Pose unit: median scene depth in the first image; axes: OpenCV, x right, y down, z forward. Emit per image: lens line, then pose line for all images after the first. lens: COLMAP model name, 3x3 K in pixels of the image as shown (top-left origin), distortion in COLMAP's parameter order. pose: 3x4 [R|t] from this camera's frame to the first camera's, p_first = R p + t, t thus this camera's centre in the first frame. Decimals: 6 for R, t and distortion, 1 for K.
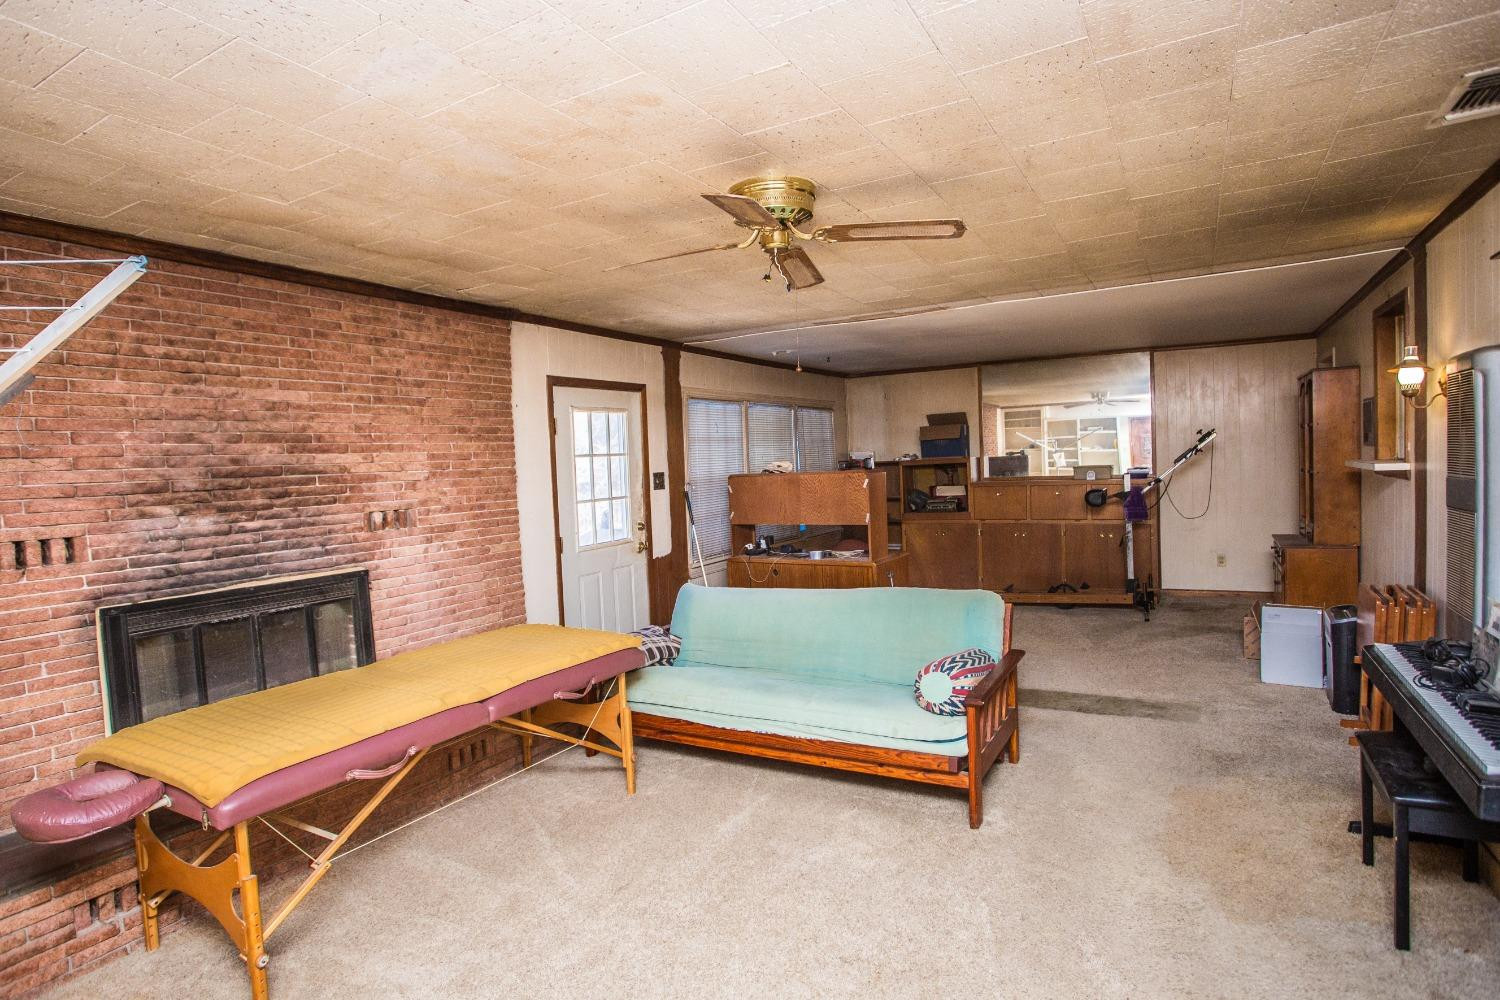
lens RADIAL K [[730.3, 0, 745.5], [0, 730.3, 498.7], [0, 0, 1]] dist [-0.078179, 0.040992]
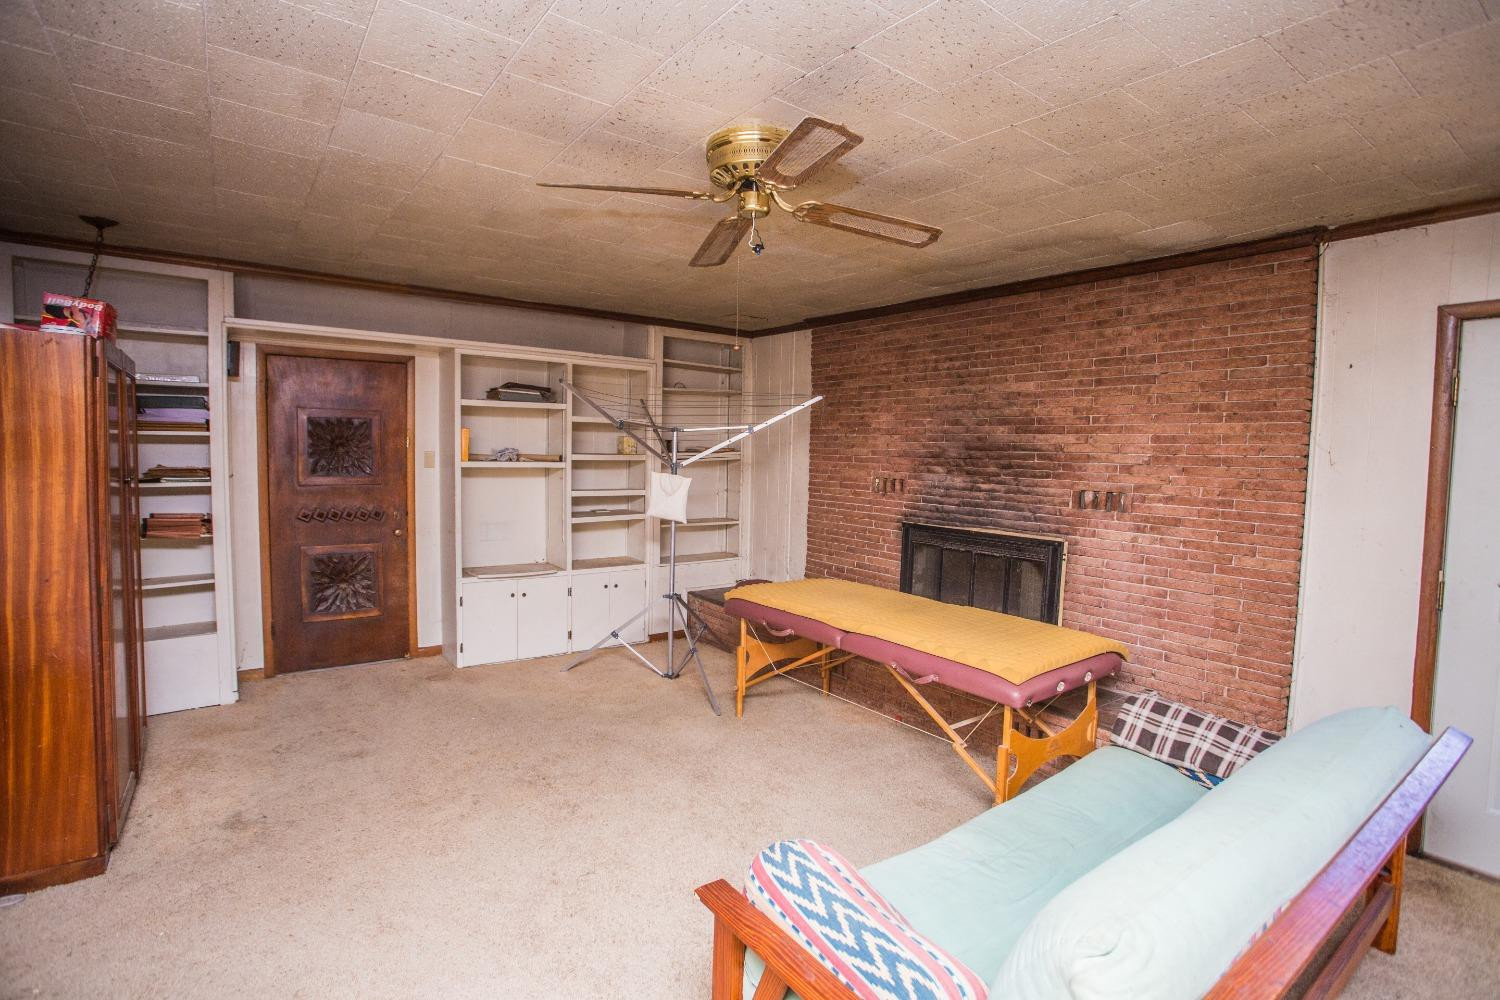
lens RADIAL K [[730.3, 0, 745.5], [0, 730.3, 498.7], [0, 0, 1]] dist [-0.078179, 0.040992]
pose [[-0.368451, 0.092557, -0.925028, 0.679013], [-0.055141, 0.991104, 0.121132, -0.074441], [0.928011, 0.095638, -0.360069, 0.986548]]
